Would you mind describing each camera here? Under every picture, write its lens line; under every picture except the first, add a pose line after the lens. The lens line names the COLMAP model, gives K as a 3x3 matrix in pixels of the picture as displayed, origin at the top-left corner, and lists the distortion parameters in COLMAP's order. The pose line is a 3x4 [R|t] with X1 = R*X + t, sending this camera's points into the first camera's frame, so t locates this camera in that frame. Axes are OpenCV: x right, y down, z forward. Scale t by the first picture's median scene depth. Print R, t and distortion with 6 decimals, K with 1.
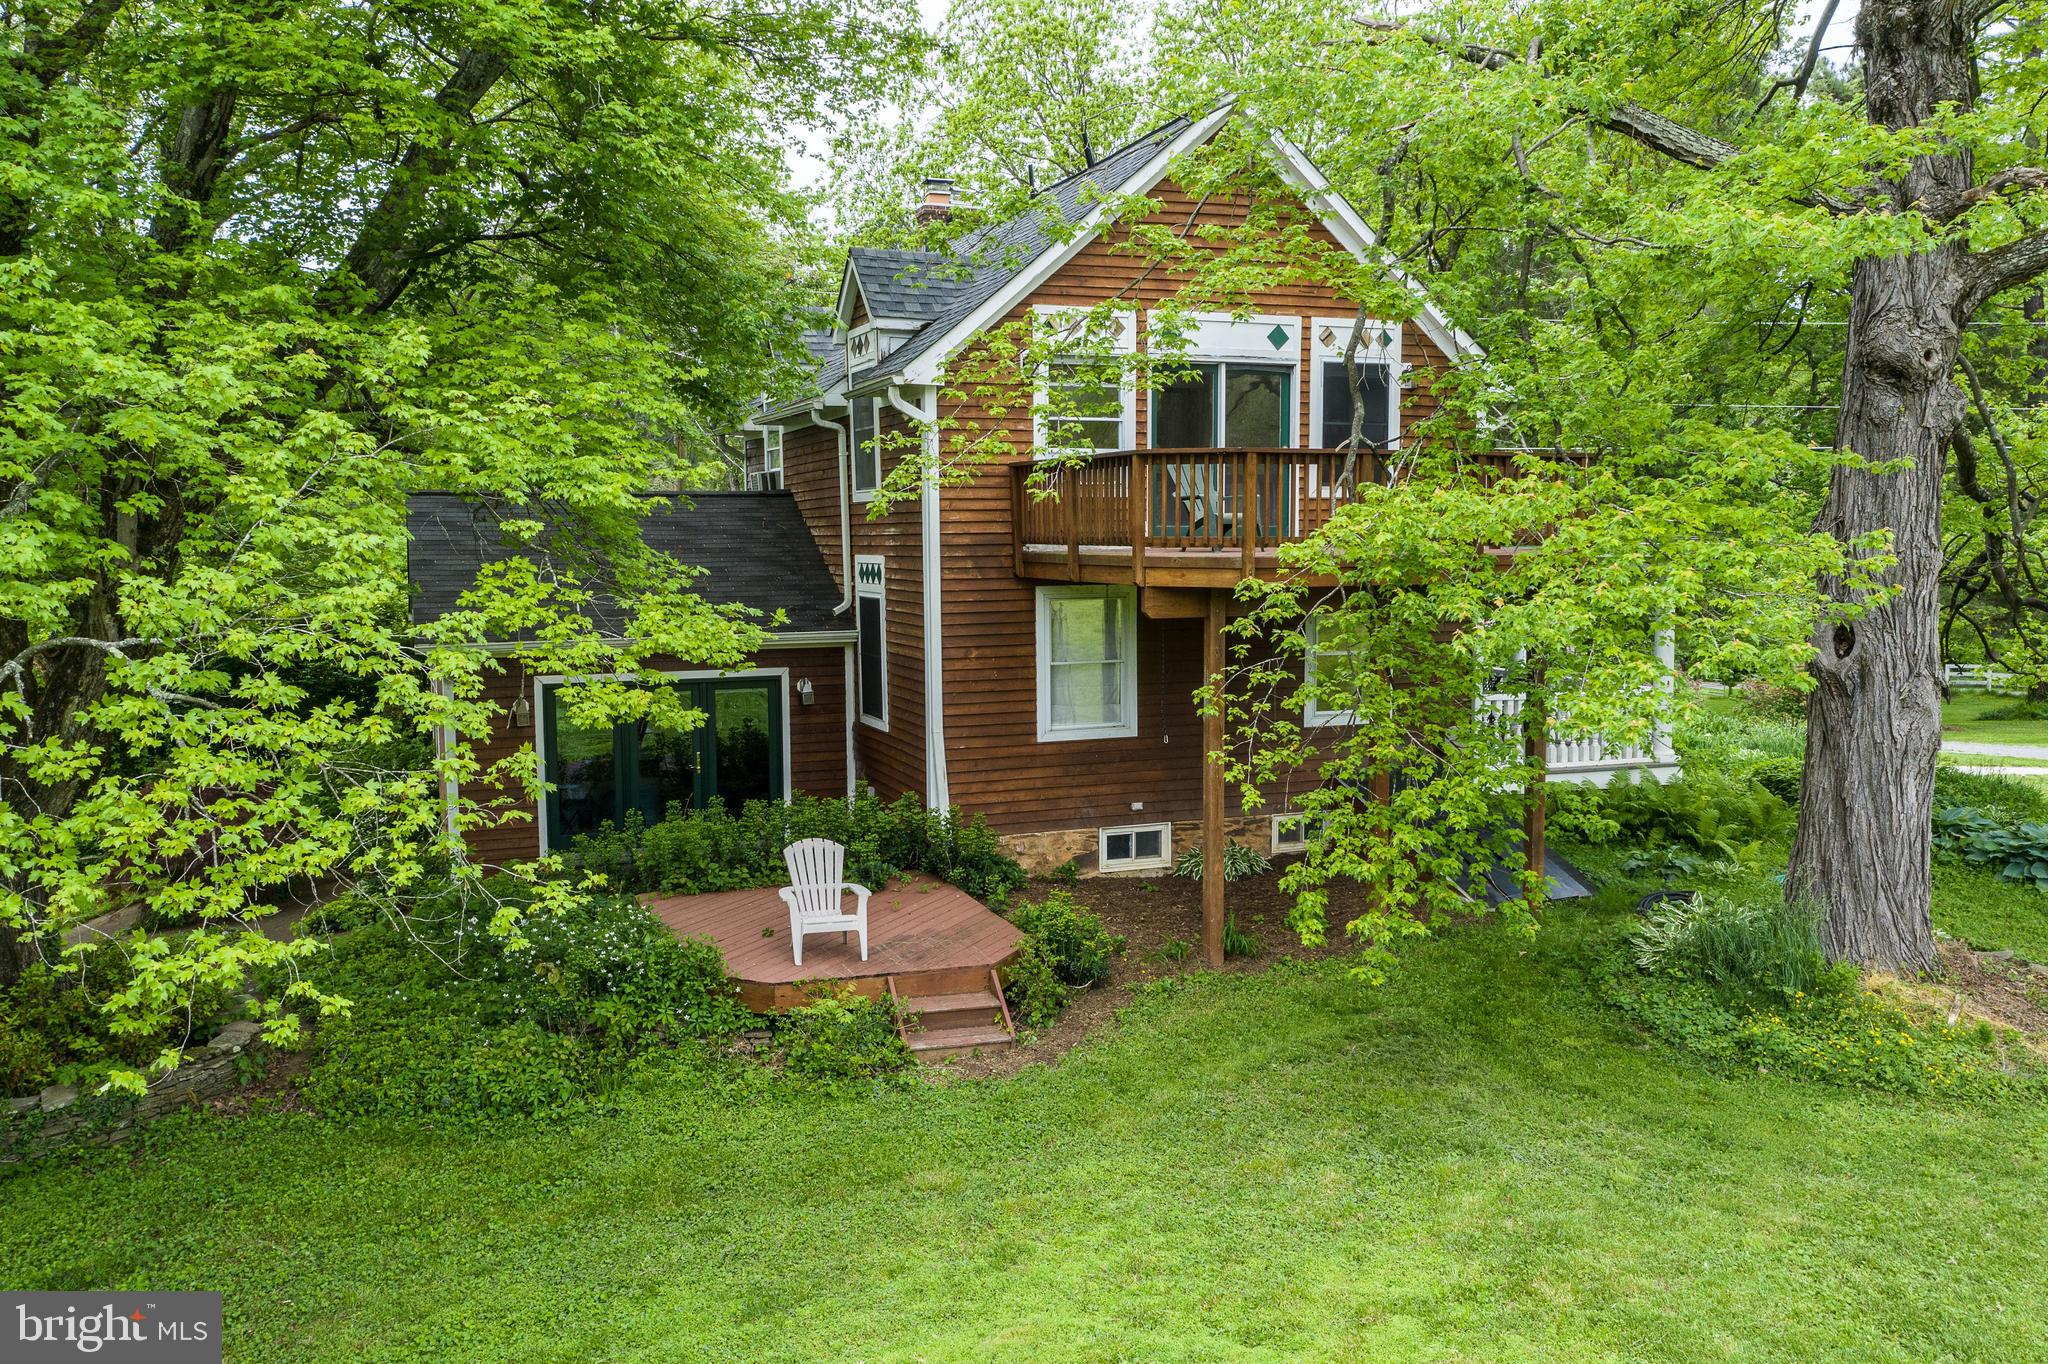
lens RADIAL K [[1635.2, 0, 1038.2], [0, 1635.2, 682.8], [0, 0, 1]] dist [-0.006078, 0.003020]
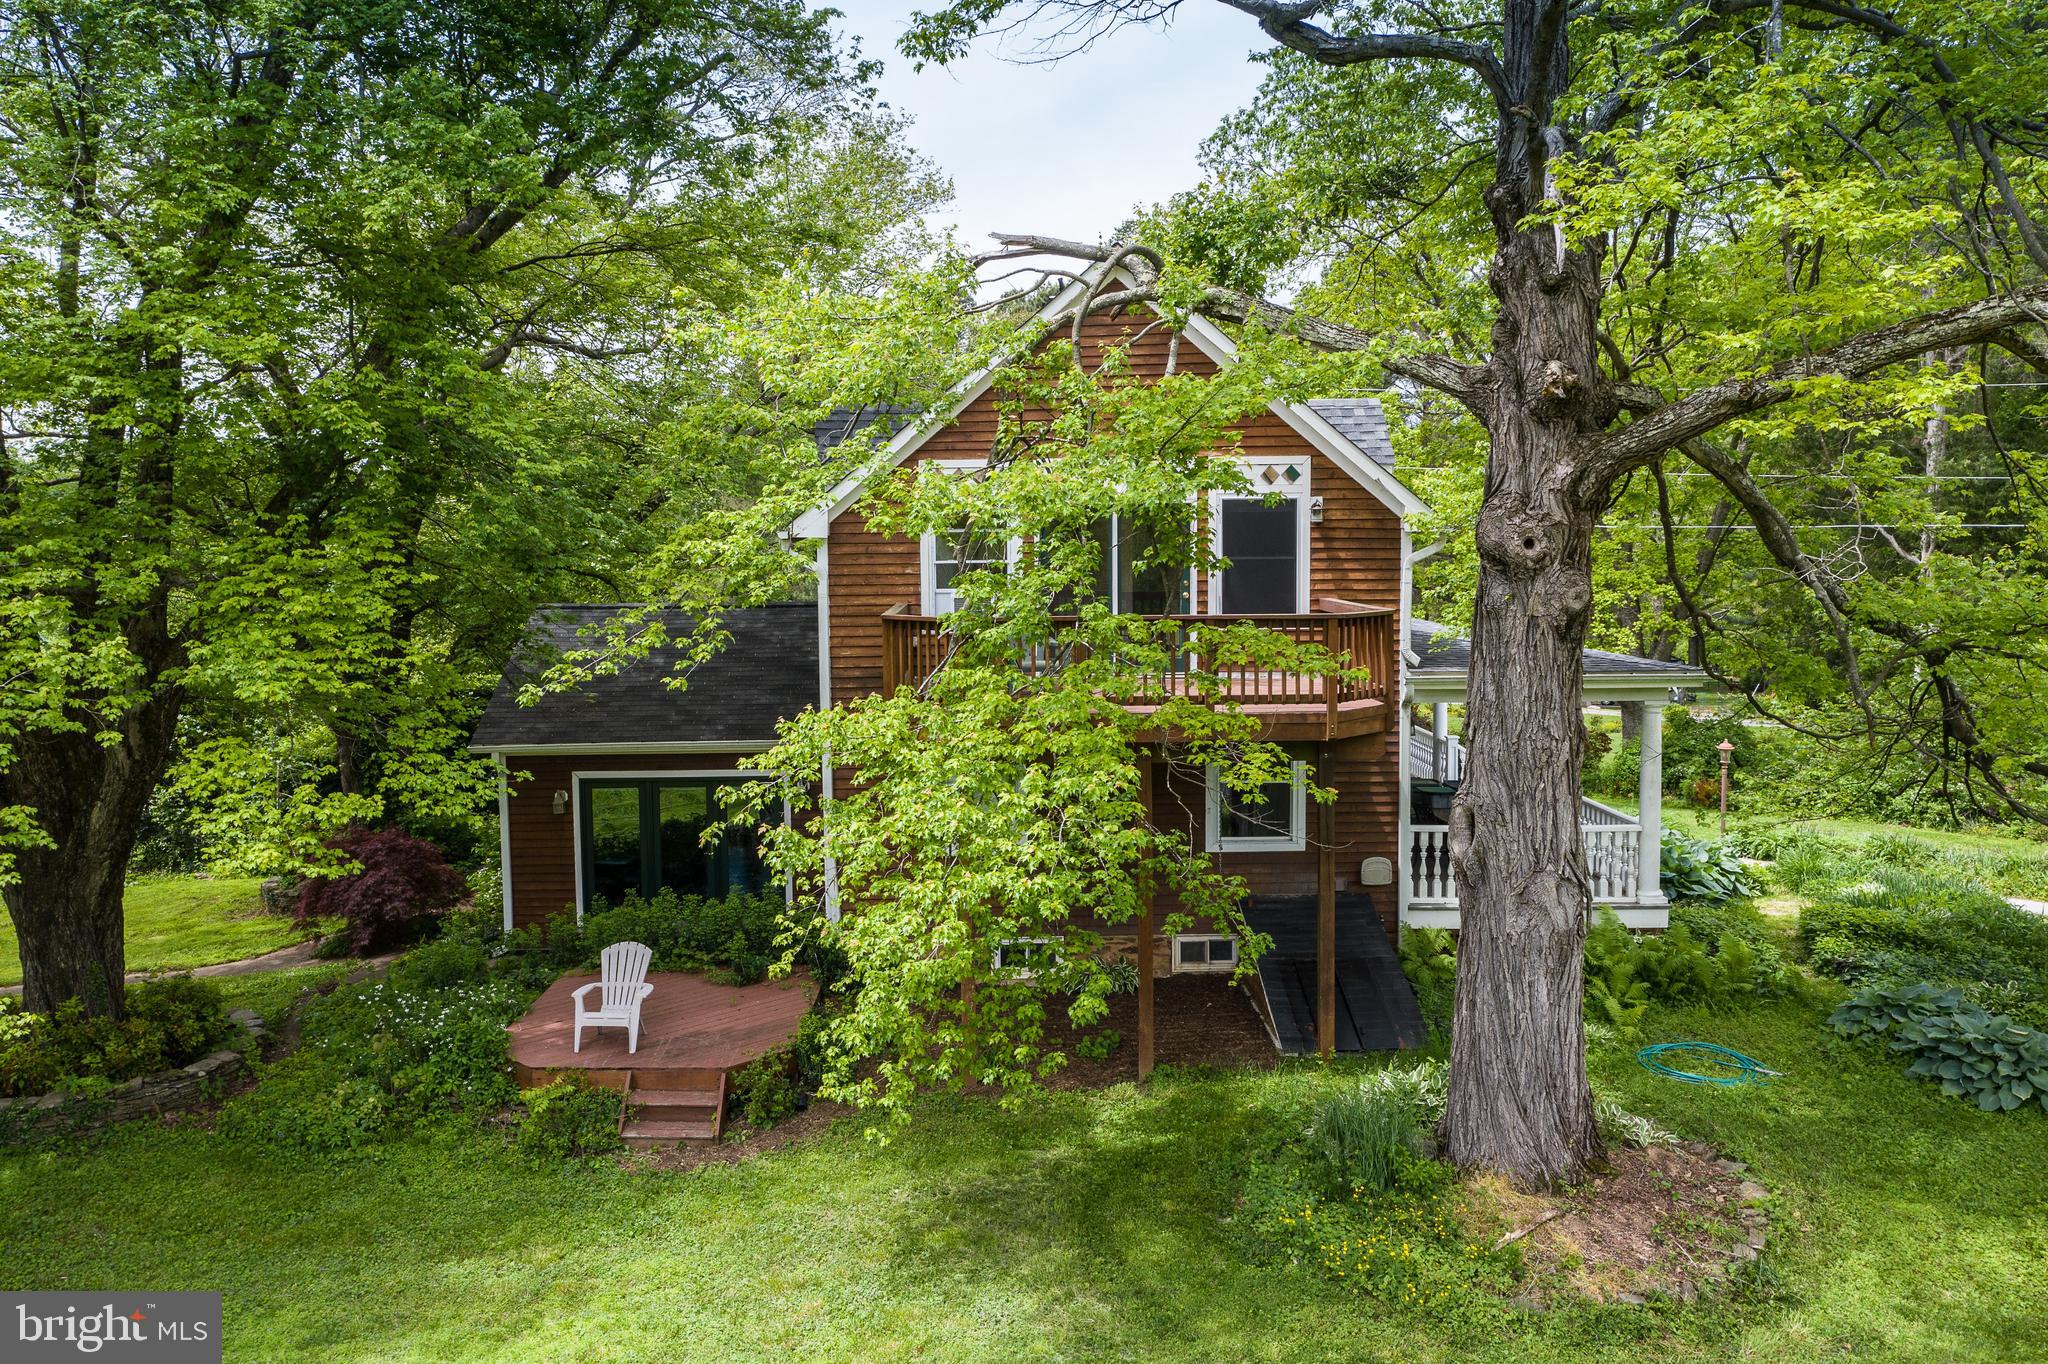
lens RADIAL K [[1635.2, 0, 1033.2], [0, 1635.2, 686.8], [0, 0, 1]] dist [-0.006078, 0.003020]
pose [[0.941152, 0.025260, -0.337038, 0.578548], [-0.027901, 0.999606, -0.002993, -0.101523], [0.336830, 0.012221, 0.941486, -0.007667]]
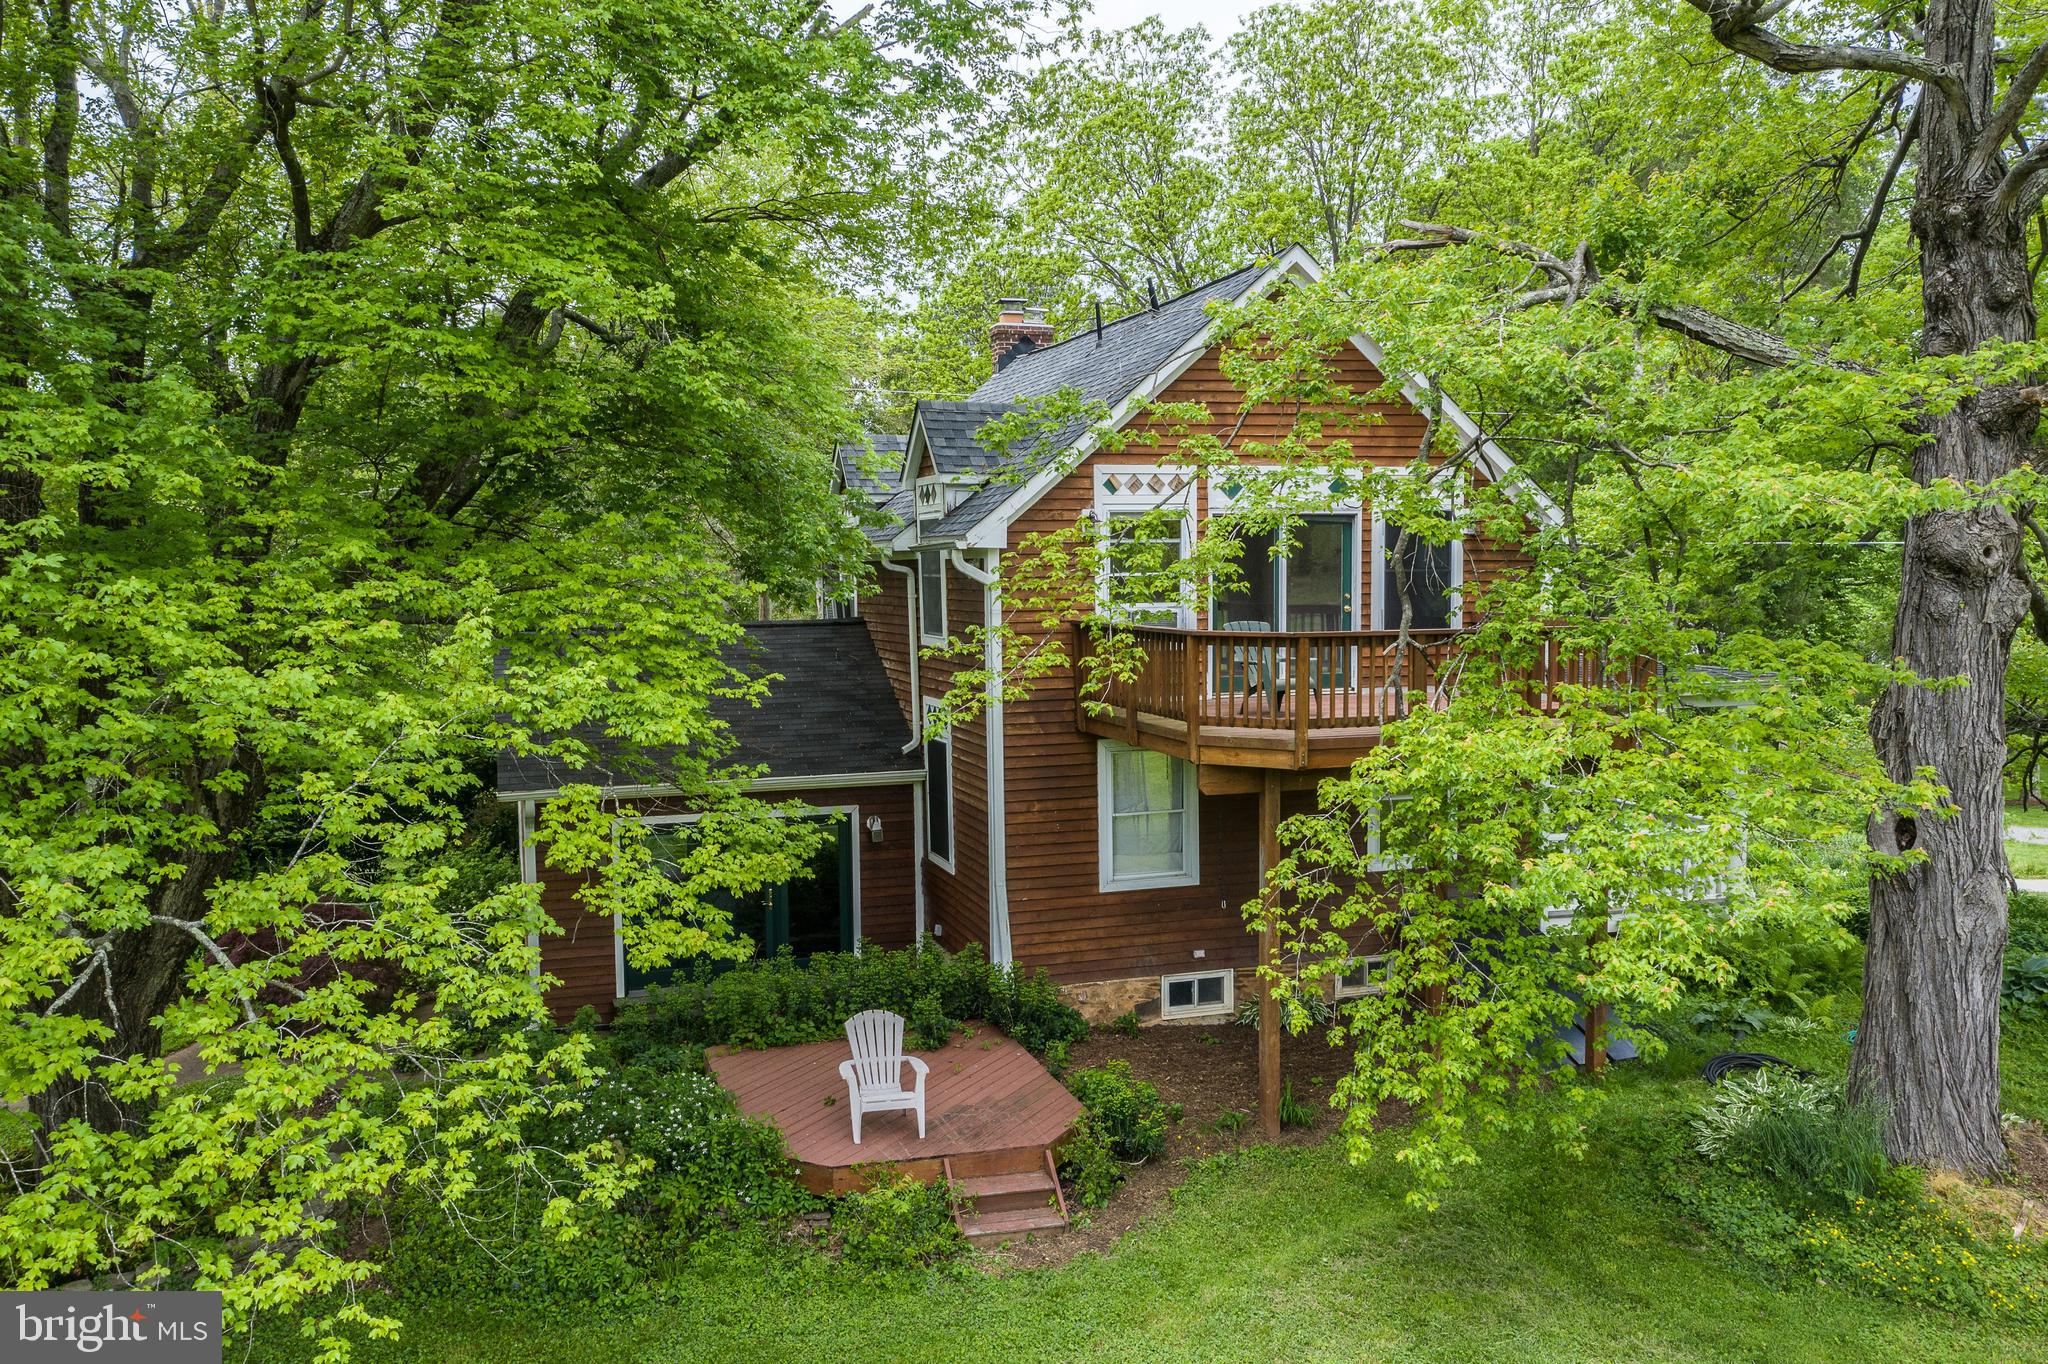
lens RADIAL K [[1635.2, 0, 1040.8], [0, 1635.2, 683.0], [0, 0, 1]] dist [-0.006078, 0.003020]
pose [[0.998619, -0.000023, -0.052533, 0.021814], [-0.001090, 0.999775, -0.021162, -0.096332], [0.052522, 0.021190, 0.998395, -0.018618]]
